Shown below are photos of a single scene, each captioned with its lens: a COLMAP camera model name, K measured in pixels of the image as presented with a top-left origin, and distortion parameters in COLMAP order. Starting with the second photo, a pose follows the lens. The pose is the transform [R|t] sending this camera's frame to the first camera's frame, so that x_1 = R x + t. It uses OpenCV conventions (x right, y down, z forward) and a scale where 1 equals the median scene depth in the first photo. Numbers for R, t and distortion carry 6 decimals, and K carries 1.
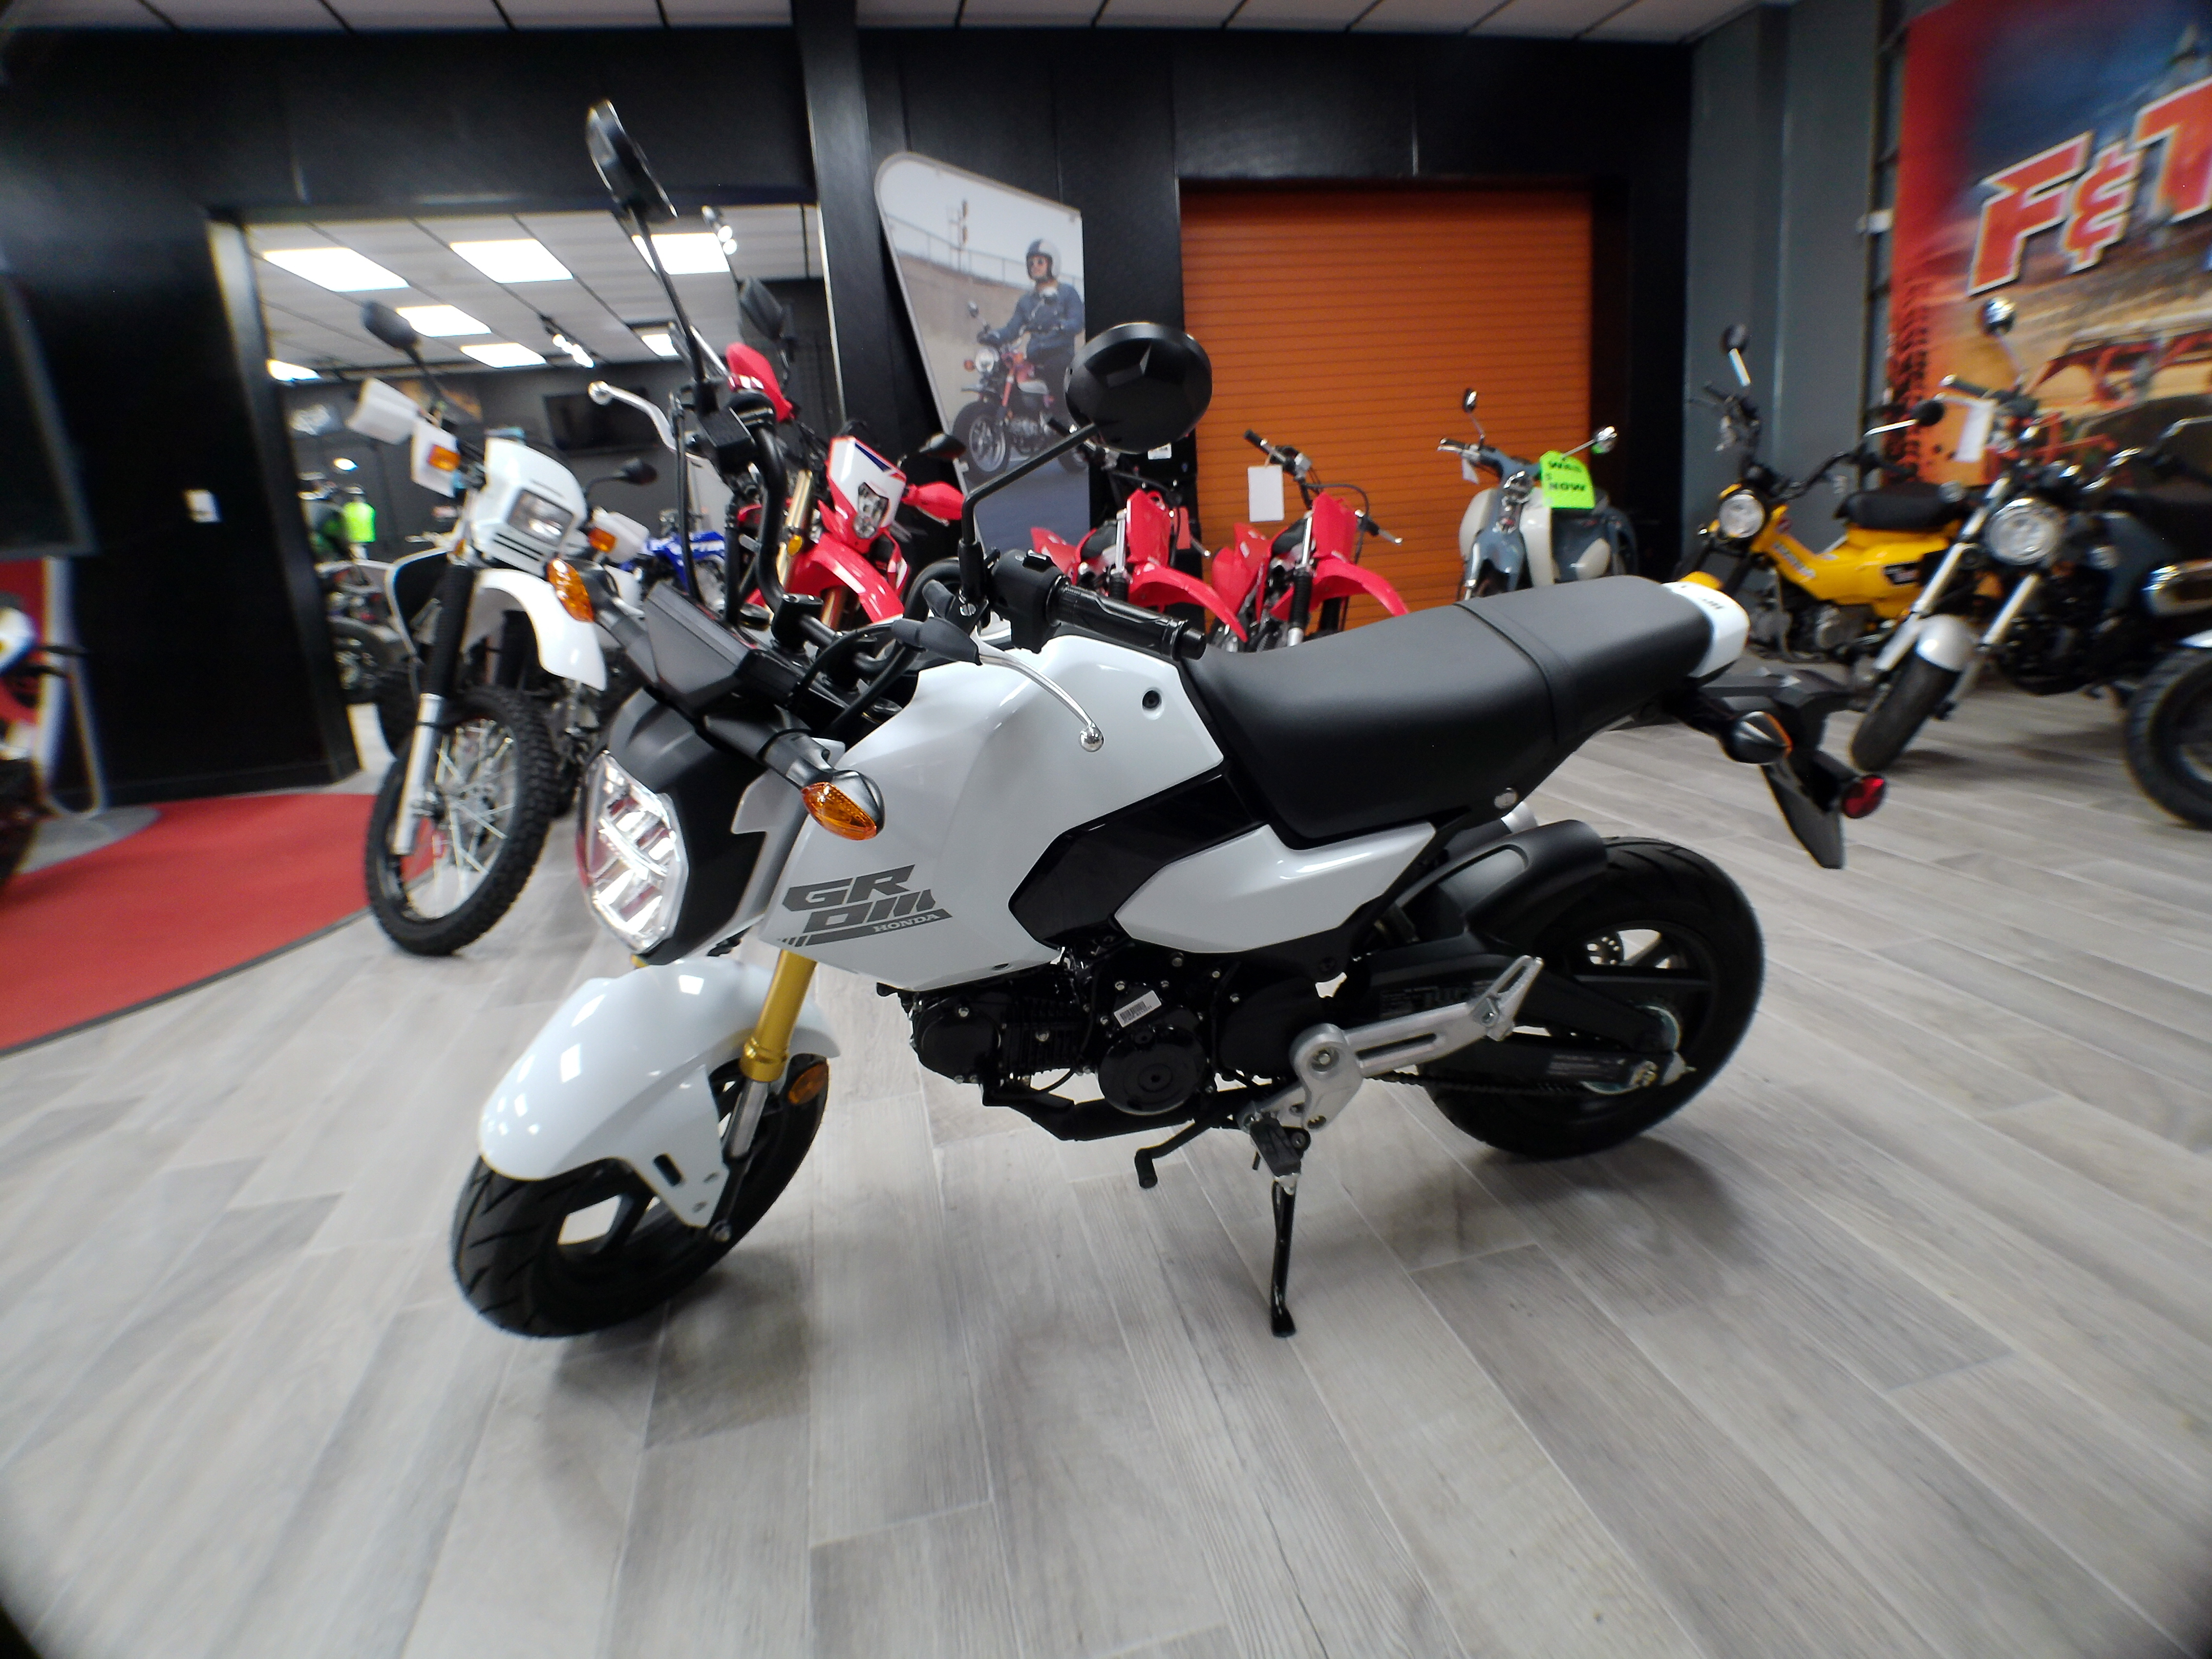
lens RADIAL K [[1204.9, 0, 1135.9], [0, 1204.9, 824.2], [0, 0, 1]] dist [-0.043390, 0.014172]
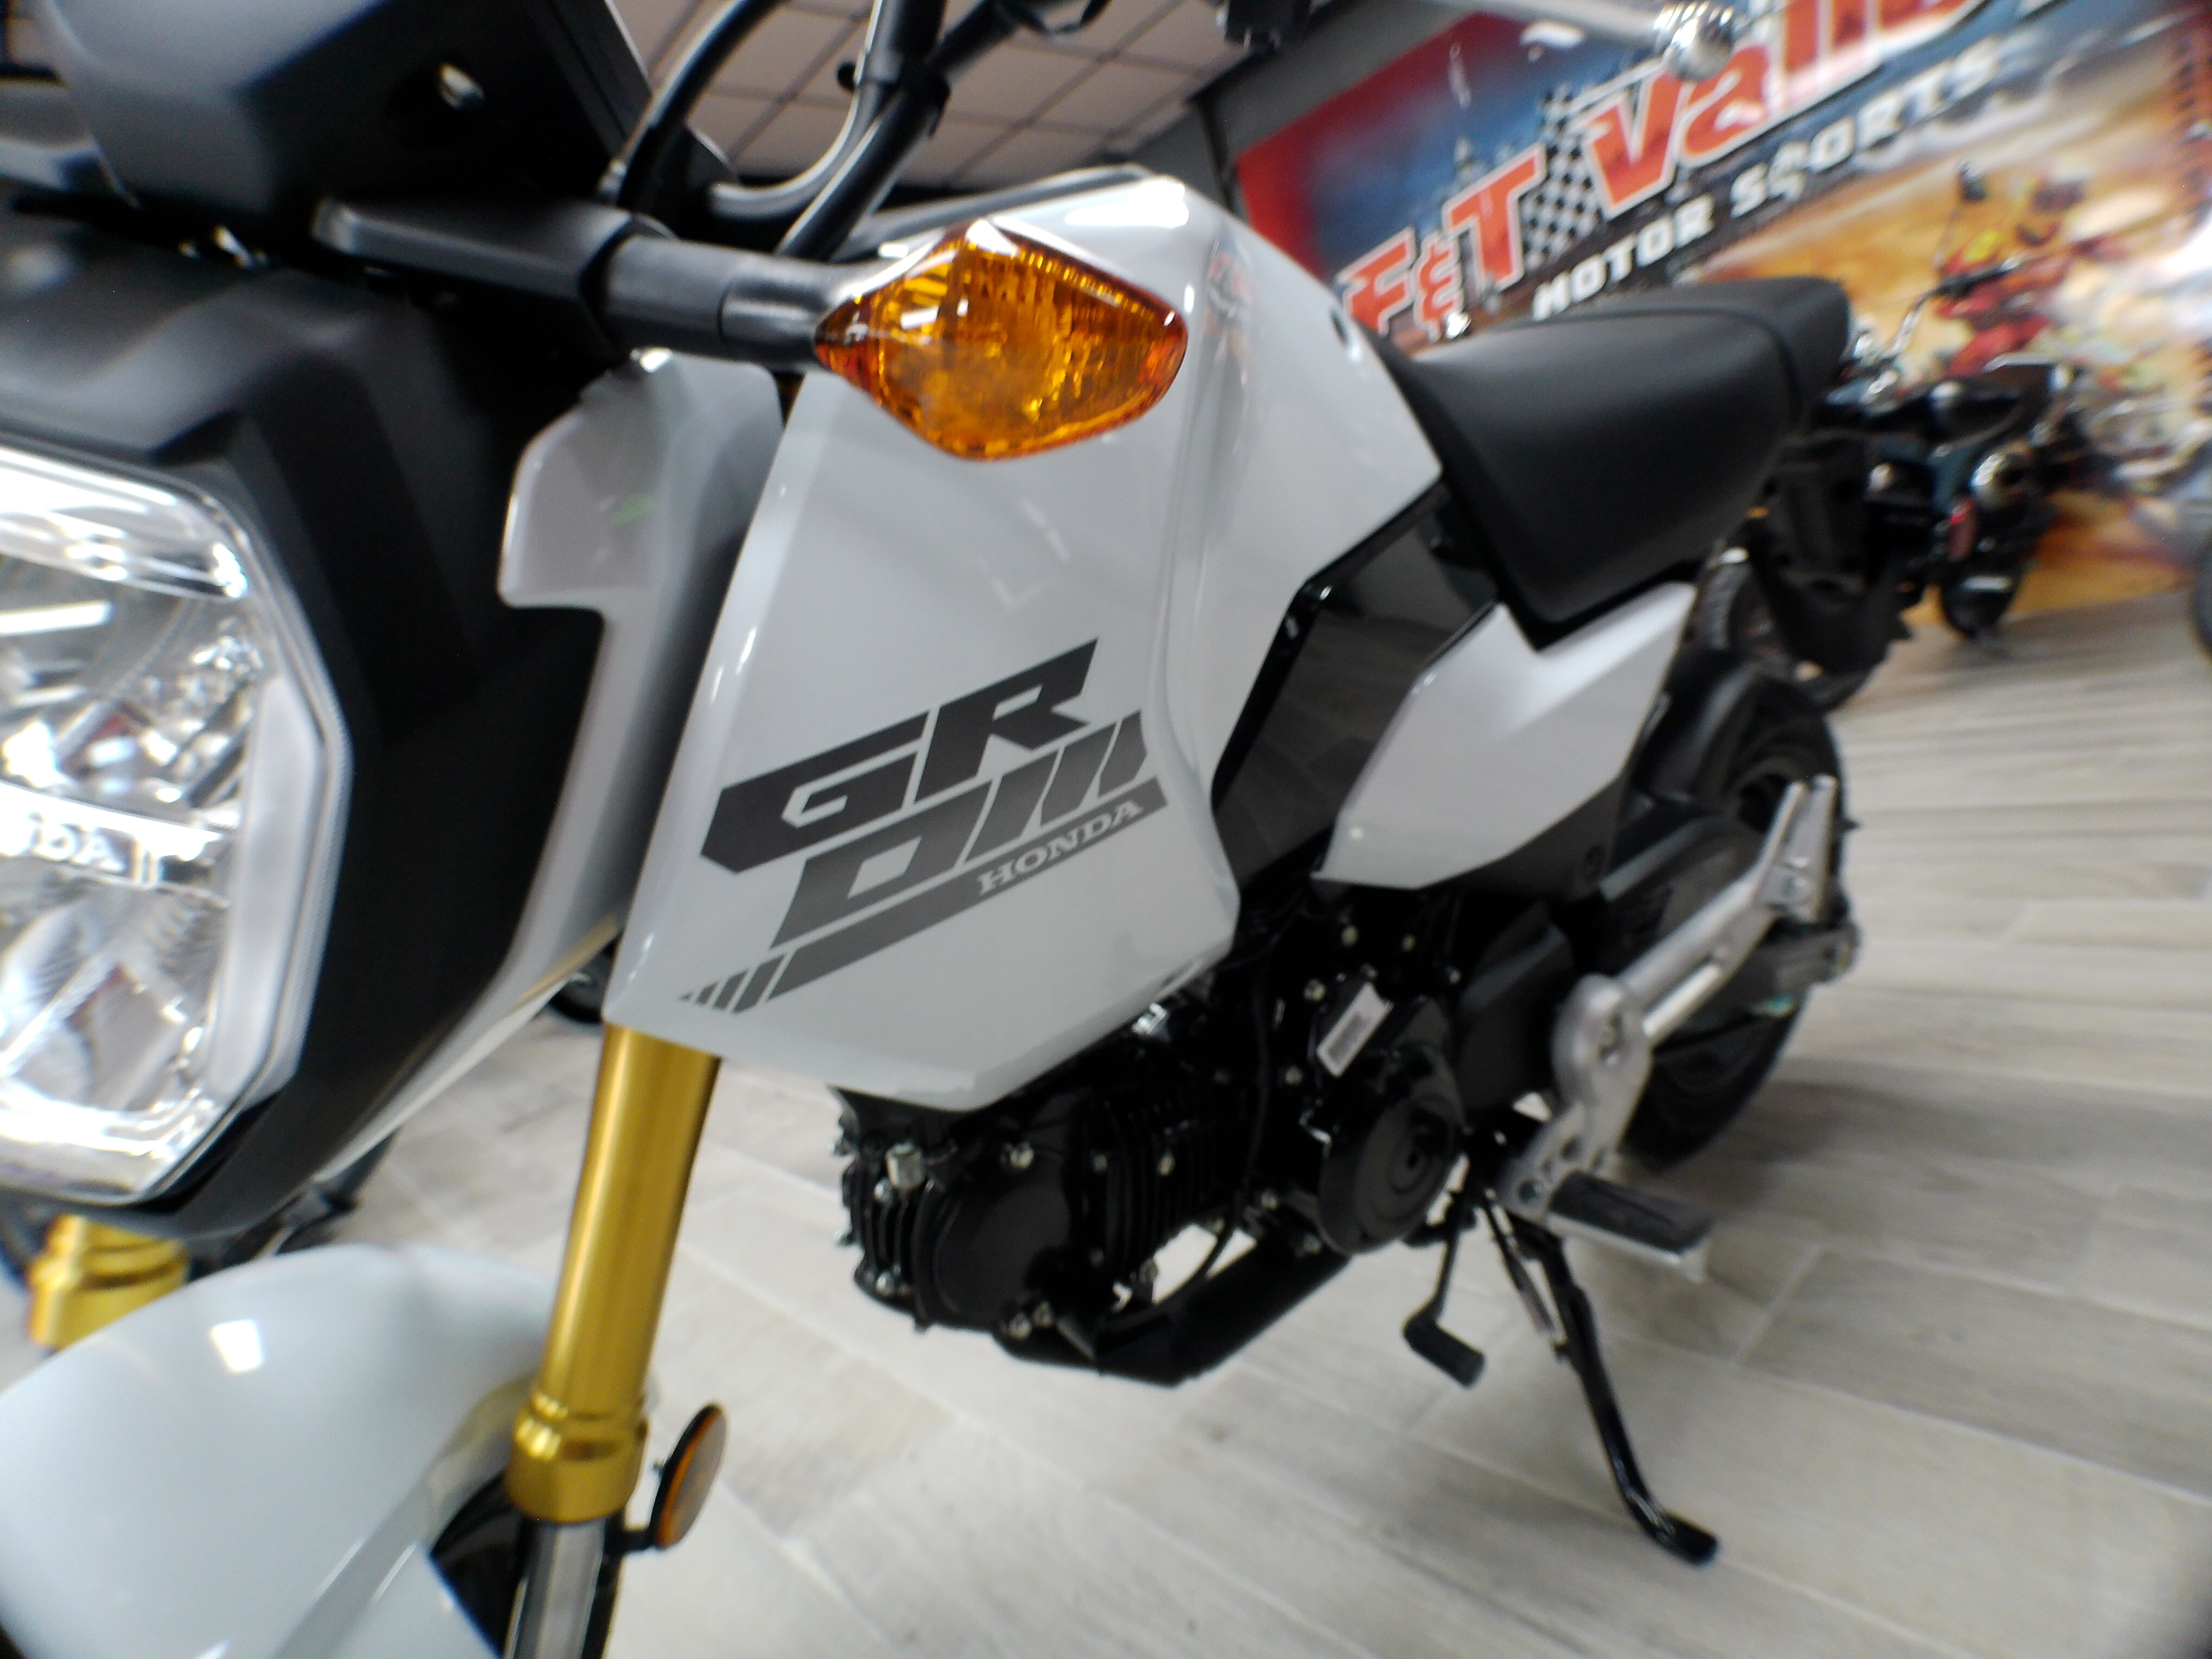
lens RADIAL K [[1218.4, 0, 1129.8], [0, 1218.4, 830.0], [0, 0, 1]] dist [-0.034101, 0.015625]
pose [[0.876275, -0.206453, 0.435339, -0.286670], [0.276884, 0.955223, -0.104328, 0.105492], [-0.394307, 0.211958, 0.894201, 0.592089]]
